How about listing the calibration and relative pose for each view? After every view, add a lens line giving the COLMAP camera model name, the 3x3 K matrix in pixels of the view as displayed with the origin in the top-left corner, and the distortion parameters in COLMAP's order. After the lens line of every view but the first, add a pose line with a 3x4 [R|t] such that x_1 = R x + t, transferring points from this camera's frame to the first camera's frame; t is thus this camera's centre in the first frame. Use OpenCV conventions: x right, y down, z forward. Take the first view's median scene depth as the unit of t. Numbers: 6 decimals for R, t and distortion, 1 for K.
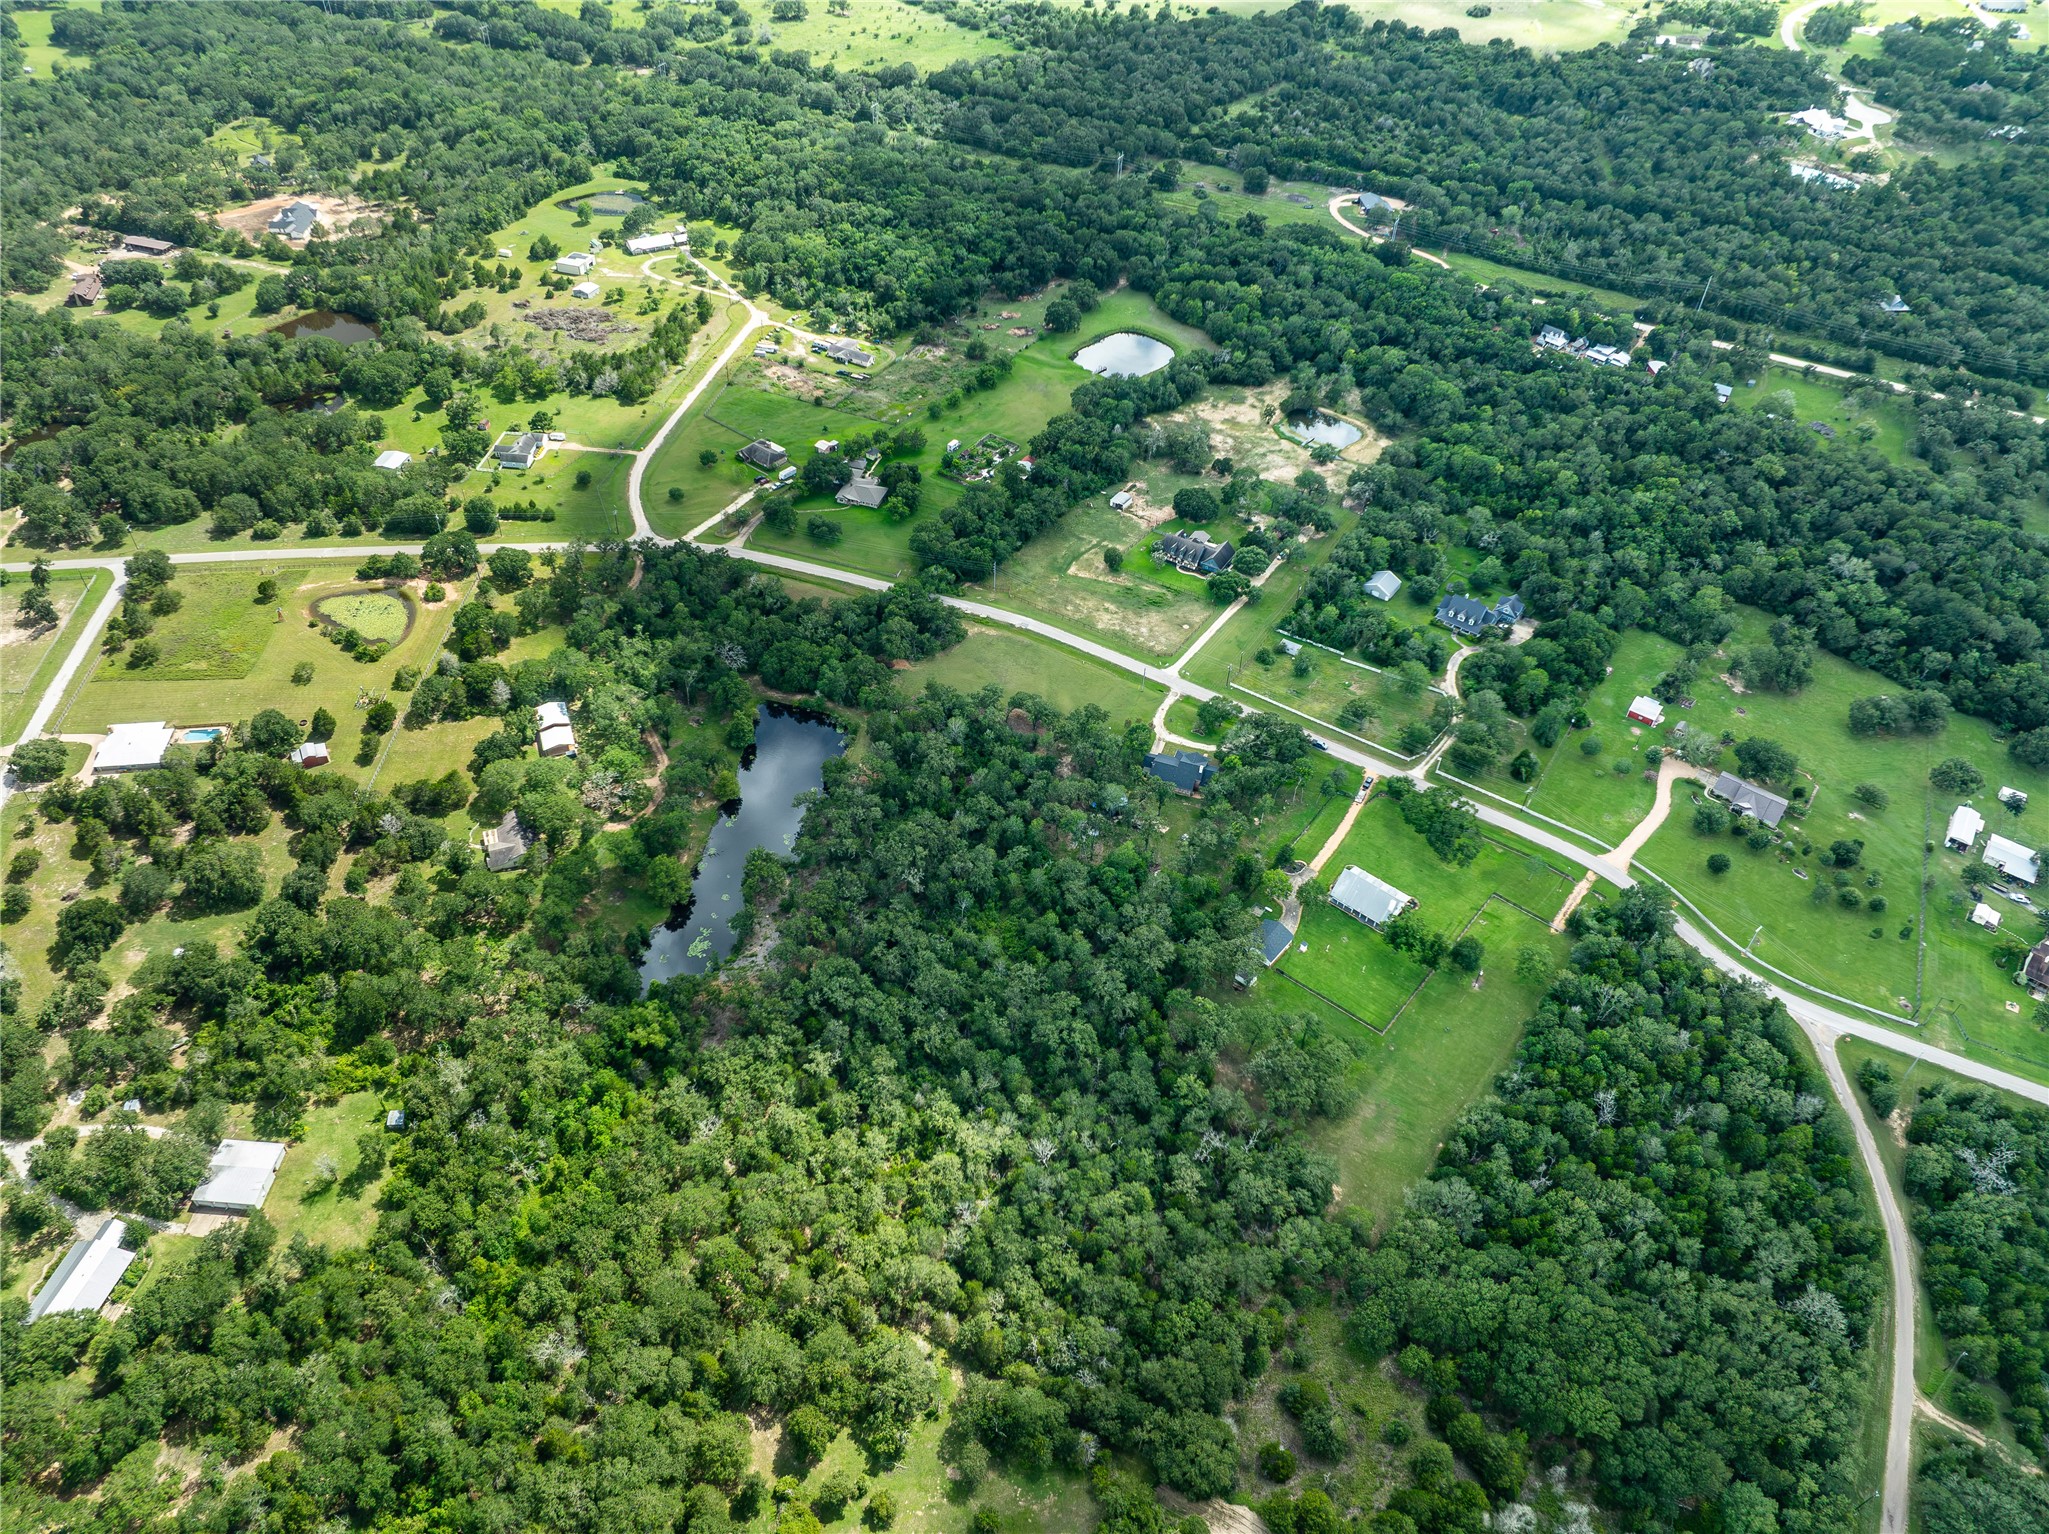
lens RADIAL K [[1416.7, 0, 1032.0], [0, 1416.7, 767.8], [0, 0, 1]] dist [-0.034980, -0.002684]
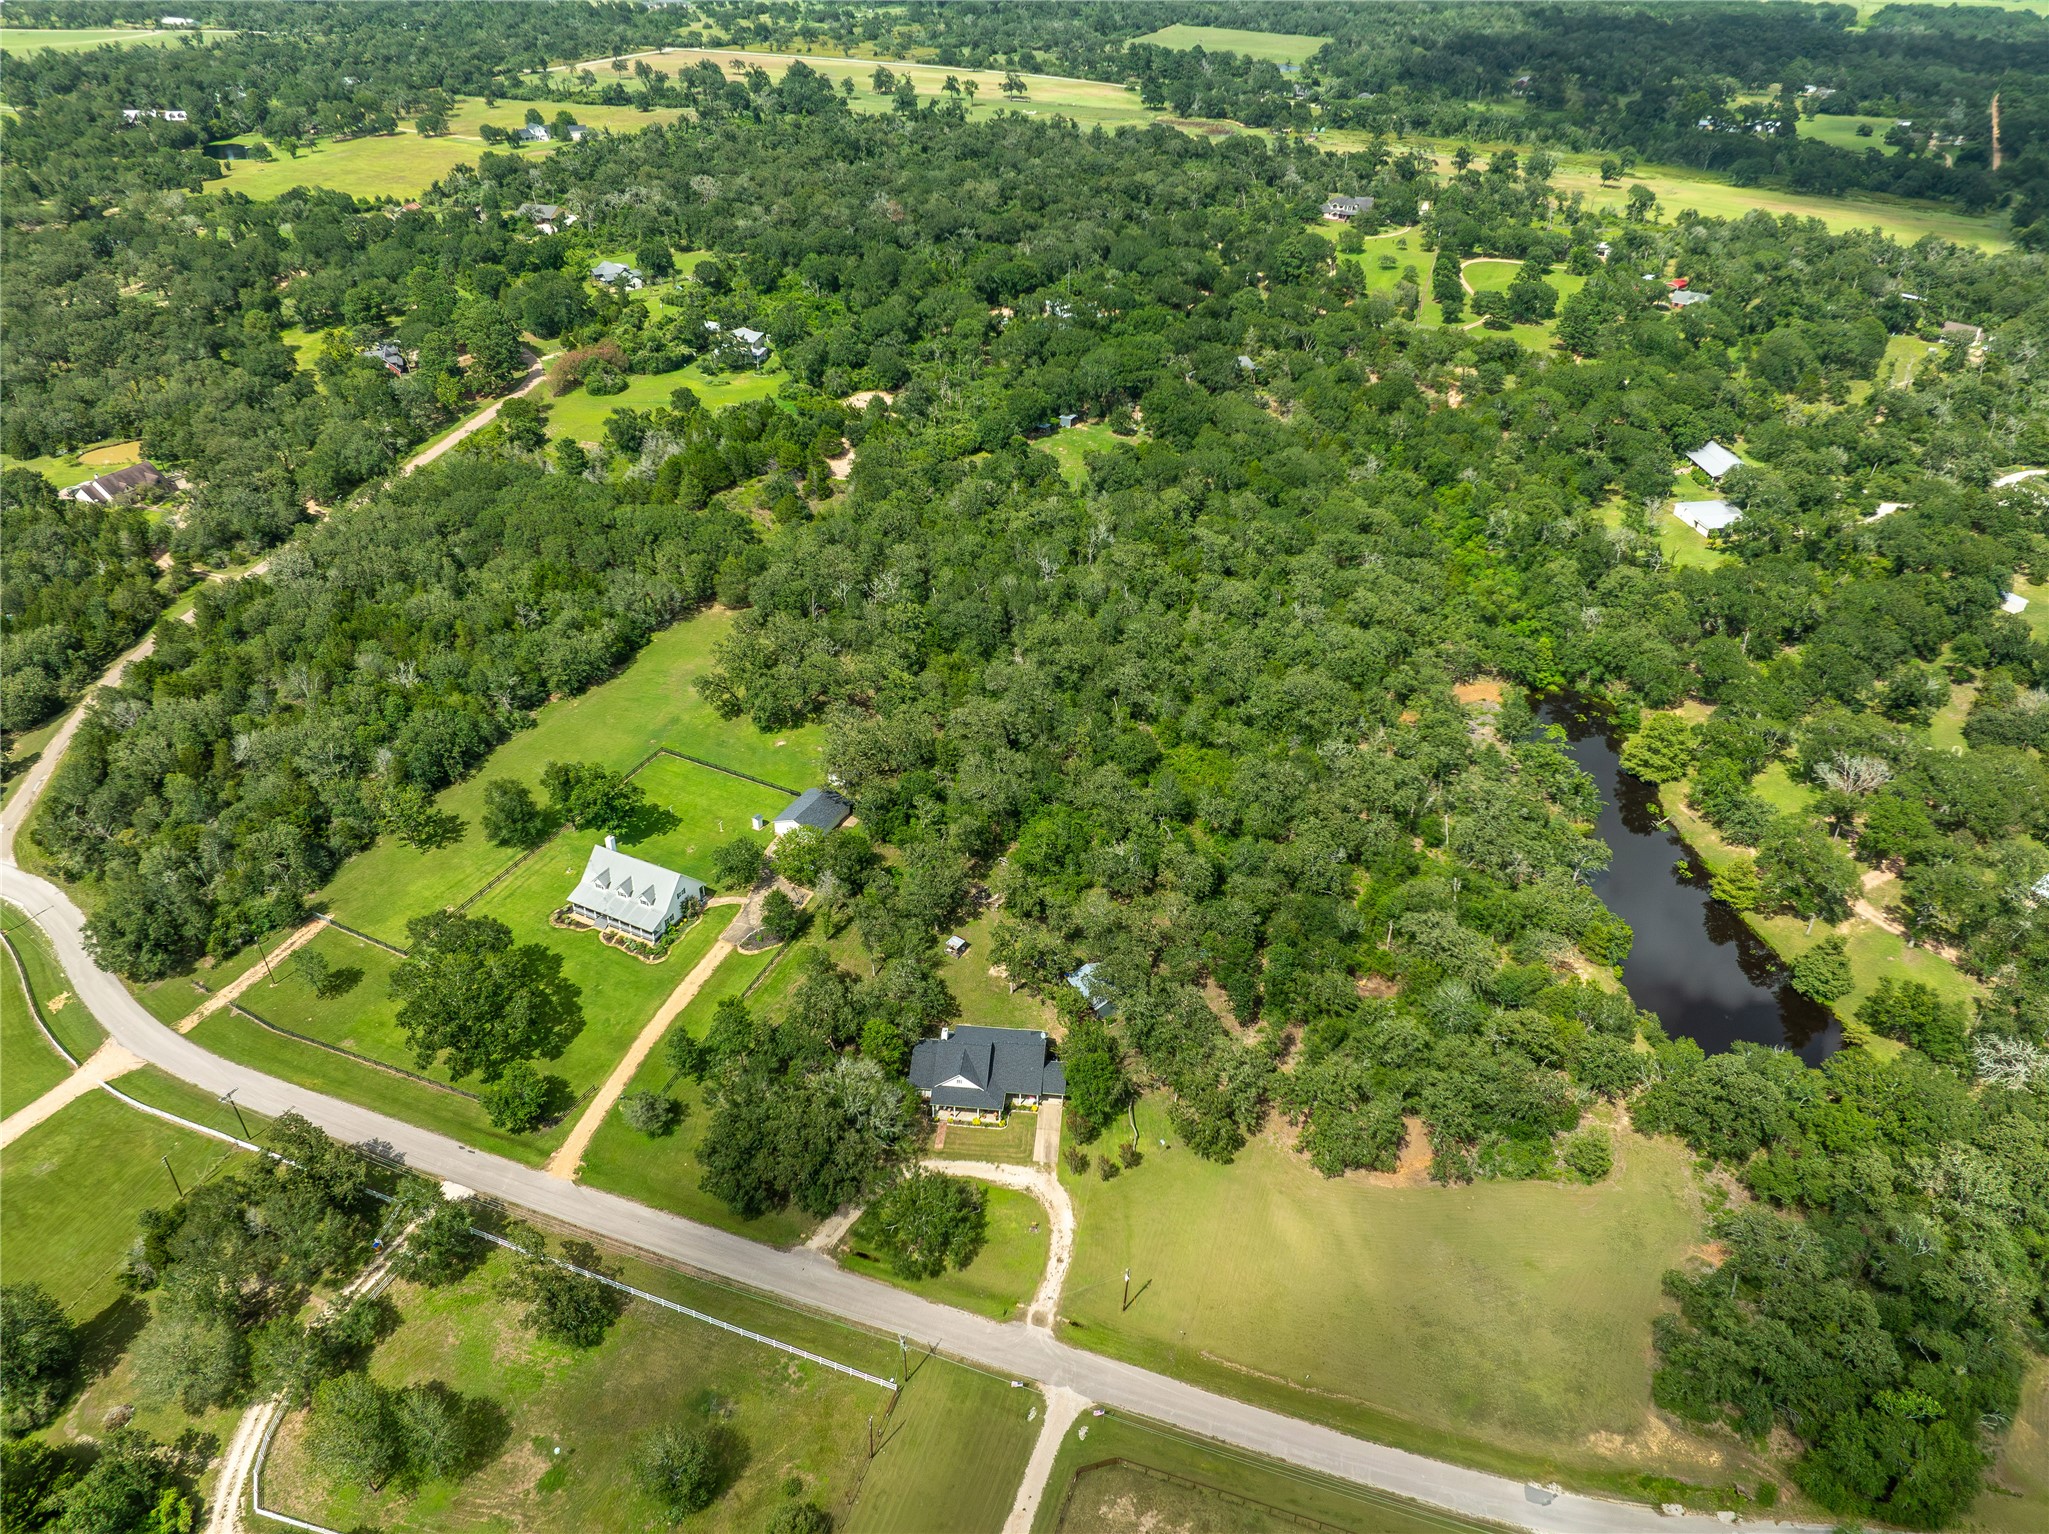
lens RADIAL K [[1416.7, 0, 1032.0], [0, 1416.7, 767.8], [0, 0, 1]] dist [-0.034980, -0.002684]
pose [[-0.972392, 0.083770, -0.217800, 0.177723], [-0.194296, 0.226283, 0.954487, -0.457170], [0.129242, 0.970453, -0.203760, 0.953453]]
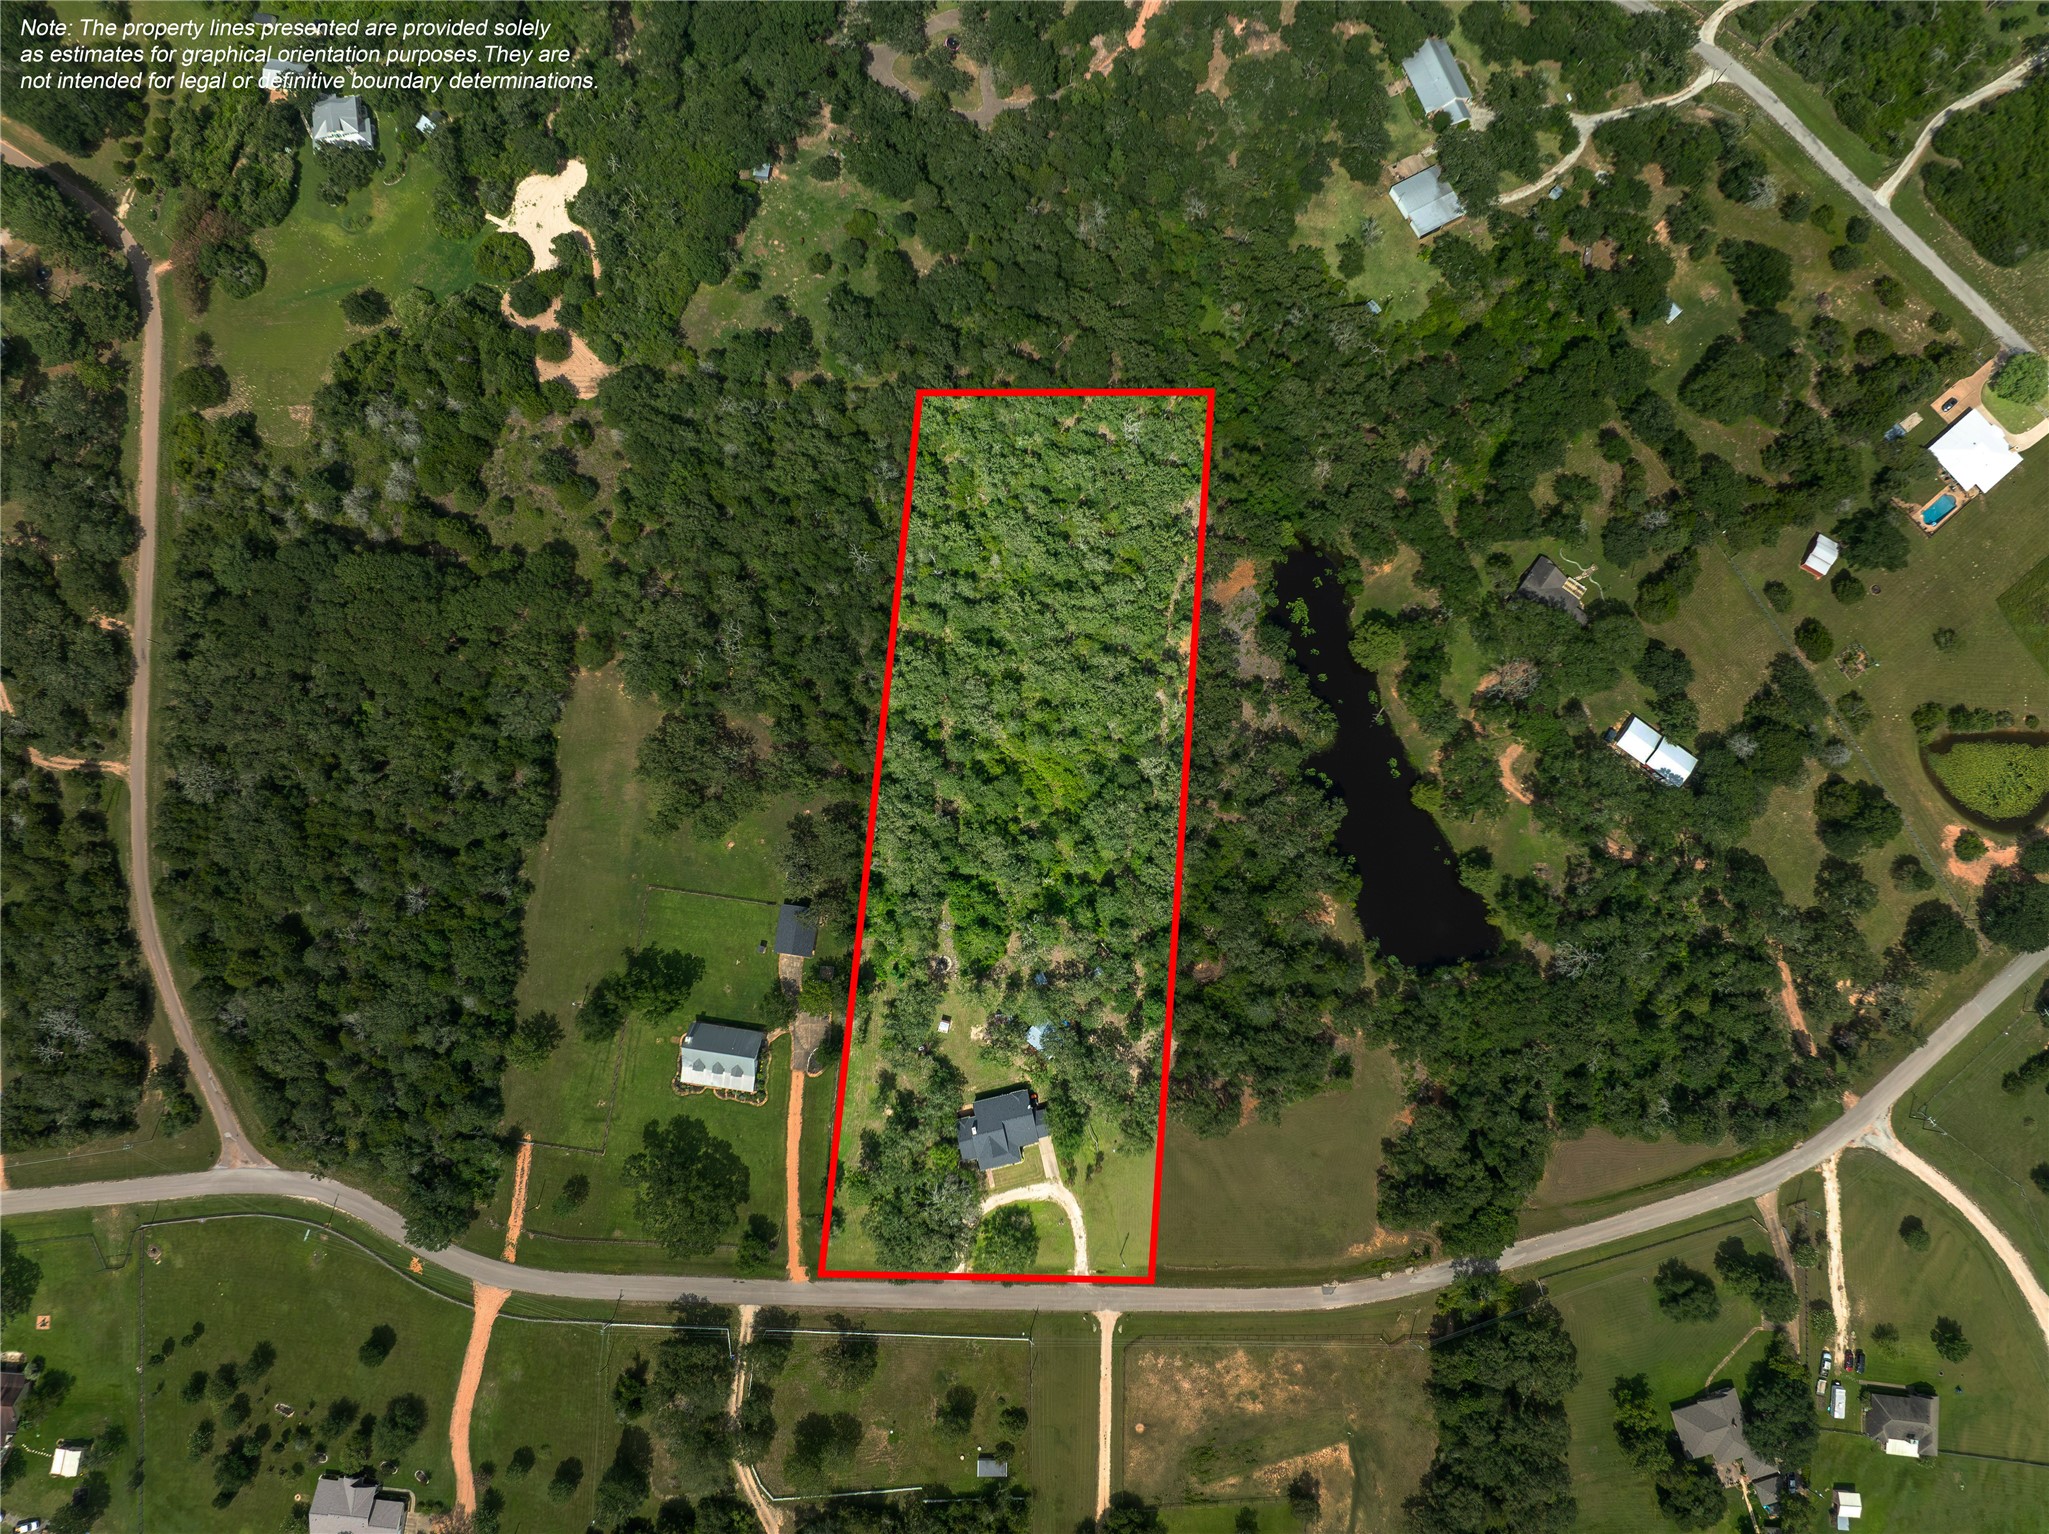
lens RADIAL K [[1416.7, 0, 1032.0], [0, 1416.7, 767.8], [0, 0, 1]] dist [-0.034980, -0.002684]
pose [[-0.851384, 0.507343, -0.133222, 0.089076], [-0.396330, -0.455817, 0.796965, -0.523615], [0.343610, 0.731324, 0.589150, 0.364930]]
